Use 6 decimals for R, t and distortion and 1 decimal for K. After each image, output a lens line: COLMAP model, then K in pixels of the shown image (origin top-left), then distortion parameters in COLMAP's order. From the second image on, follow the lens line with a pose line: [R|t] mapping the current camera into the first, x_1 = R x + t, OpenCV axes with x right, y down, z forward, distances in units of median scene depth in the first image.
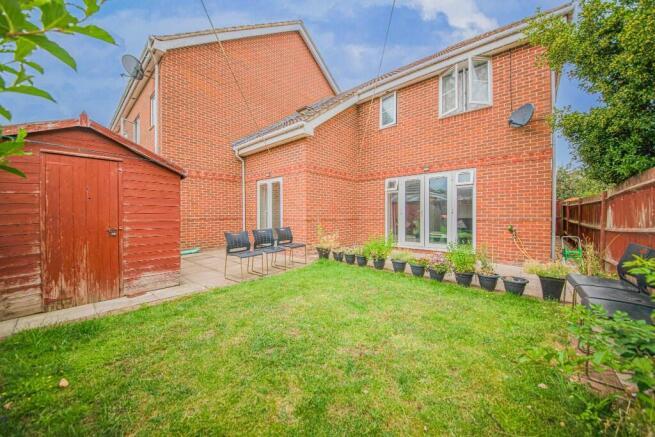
lens RADIAL K [[227.8, 0, 327.8], [0, 227.8, 217.4], [0, 0, 1]] dist [-0.000175, -0.000037]
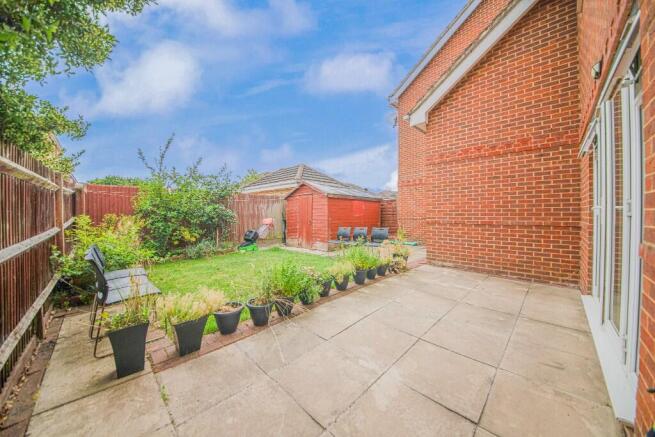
lens RADIAL K [[227.8, 0, 327.4], [0, 227.8, 215.9], [0, 0, 1]] dist [-0.000175, -0.000037]
pose [[-0.059566, 0.005114, -0.998211, 0.756331], [-0.007382, 0.999957, 0.005564, -0.013322], [0.998197, 0.007700, -0.059525, 0.654256]]
